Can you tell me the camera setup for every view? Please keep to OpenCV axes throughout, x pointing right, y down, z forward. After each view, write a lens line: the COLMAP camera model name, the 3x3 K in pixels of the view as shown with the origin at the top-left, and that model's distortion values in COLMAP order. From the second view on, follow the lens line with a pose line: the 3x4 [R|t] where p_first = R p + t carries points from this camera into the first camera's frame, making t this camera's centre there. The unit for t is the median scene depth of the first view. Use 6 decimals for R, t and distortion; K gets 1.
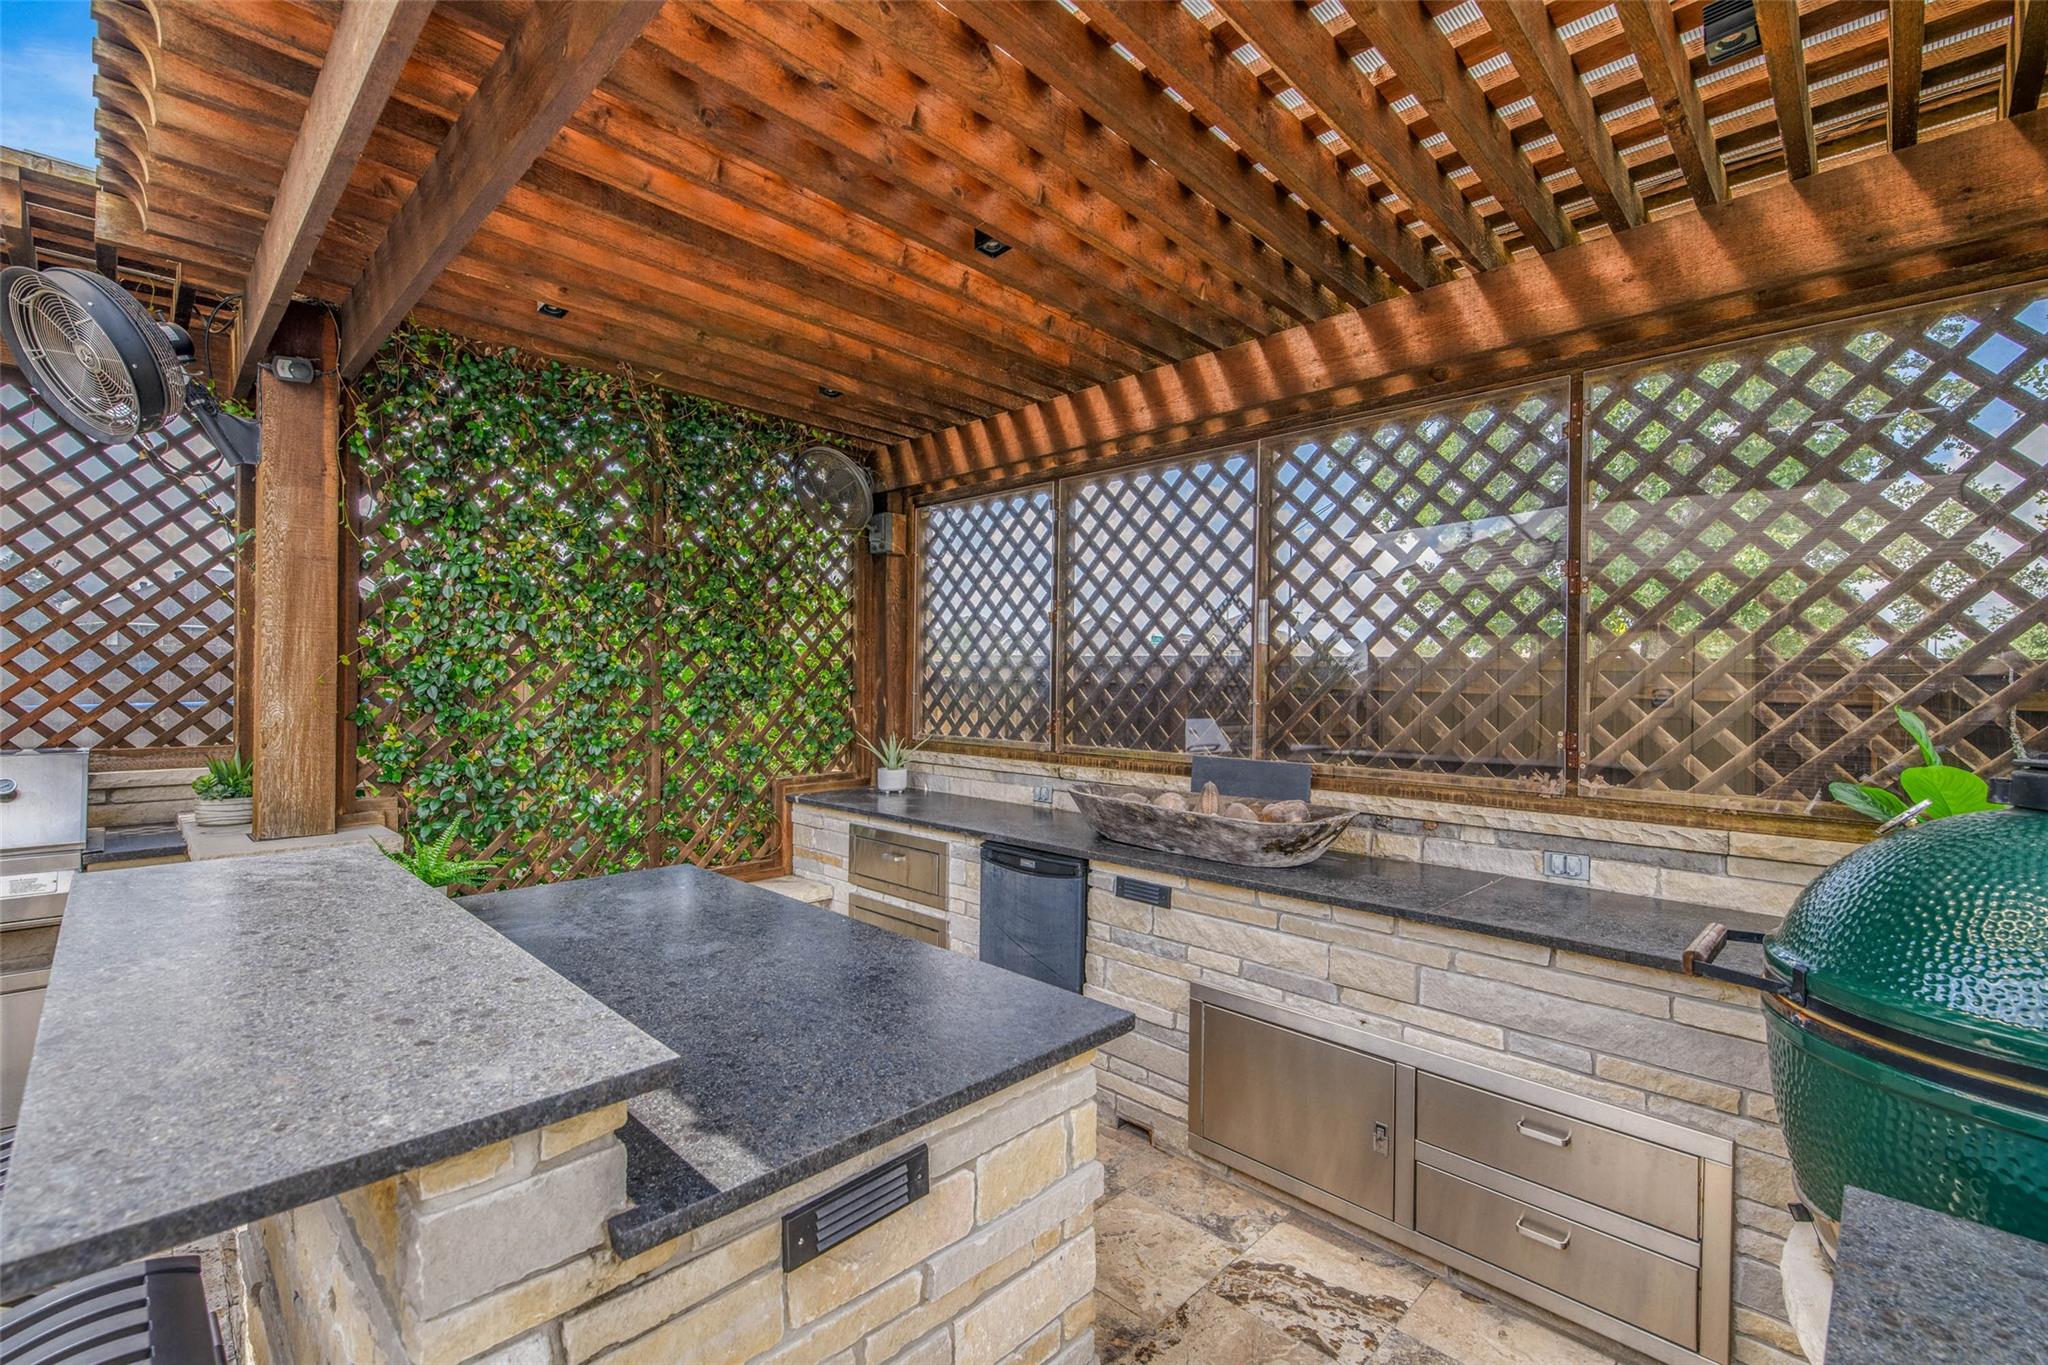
lens RADIAL K [[886.1, 0, 1022.6], [0, 886.1, 676.1], [0, 0, 1]] dist [0.016262, -0.009871]
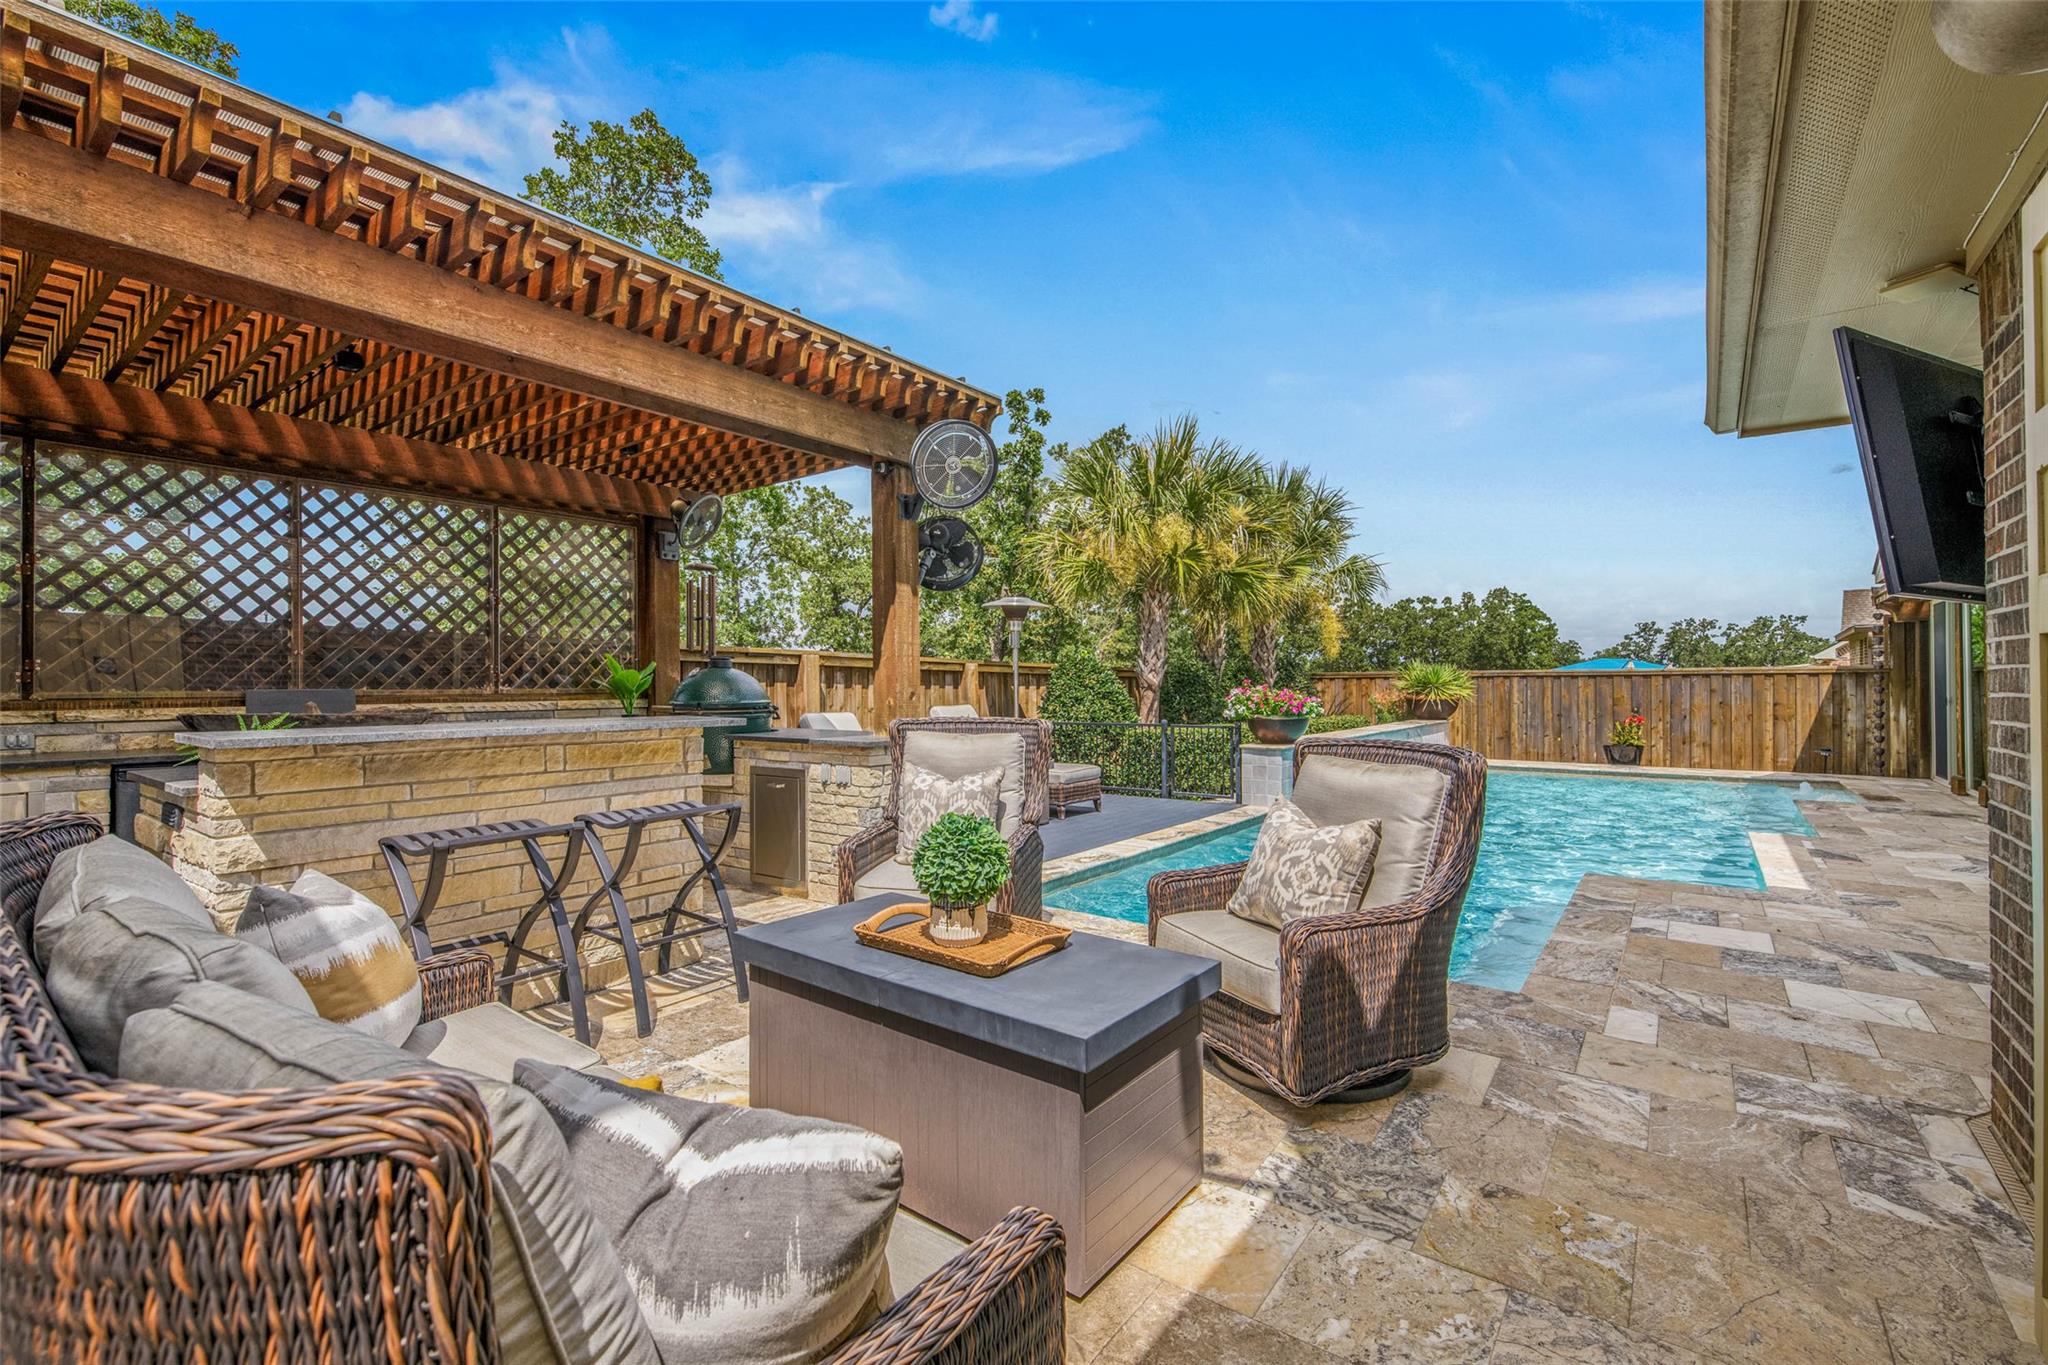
lens RADIAL K [[892.2, 0, 1029.6], [0, 892.2, 678.0], [0, 0, 1]] dist [0.016347, -0.010623]
pose [[-0.135094, -0.007973, 0.990801, -1.183075], [-0.006264, 0.999955, 0.007193, 0.045336], [-0.990813, -0.005235, -0.135137, -0.023149]]
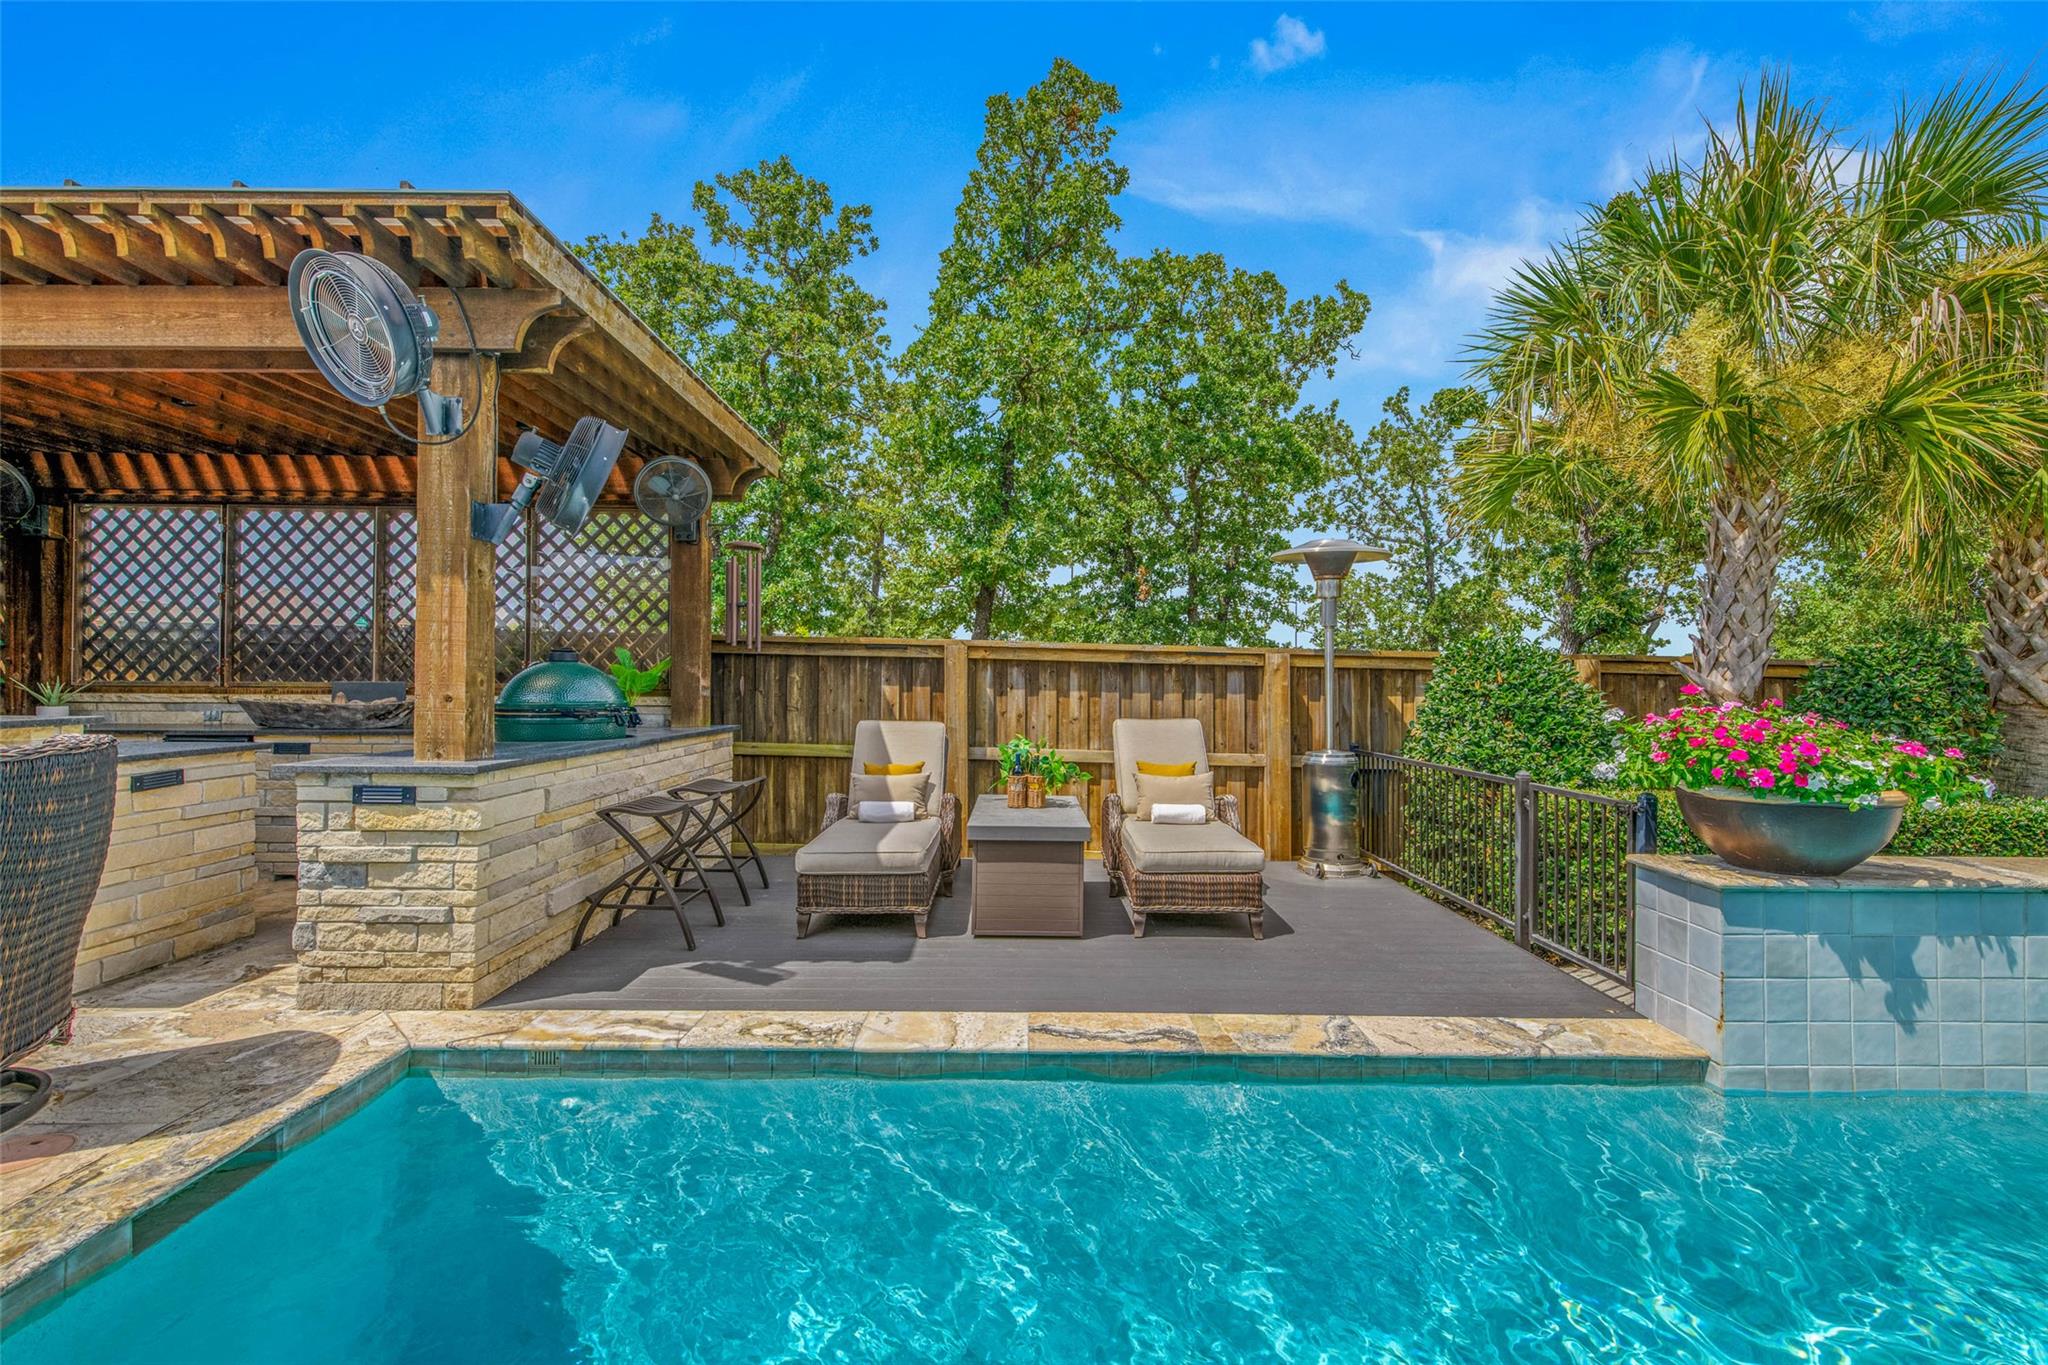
lens RADIAL K [[892.4, 0, 1016.6], [0, 892.4, 675.3], [0, 0, 1]] dist [0.019123, -0.009073]
pose [[0.711657, -0.004290, 0.702514, -0.080494], [-0.003802, 0.999943, 0.009957, 0.047263], [-0.702517, -0.009757, 0.711600, -1.036702]]
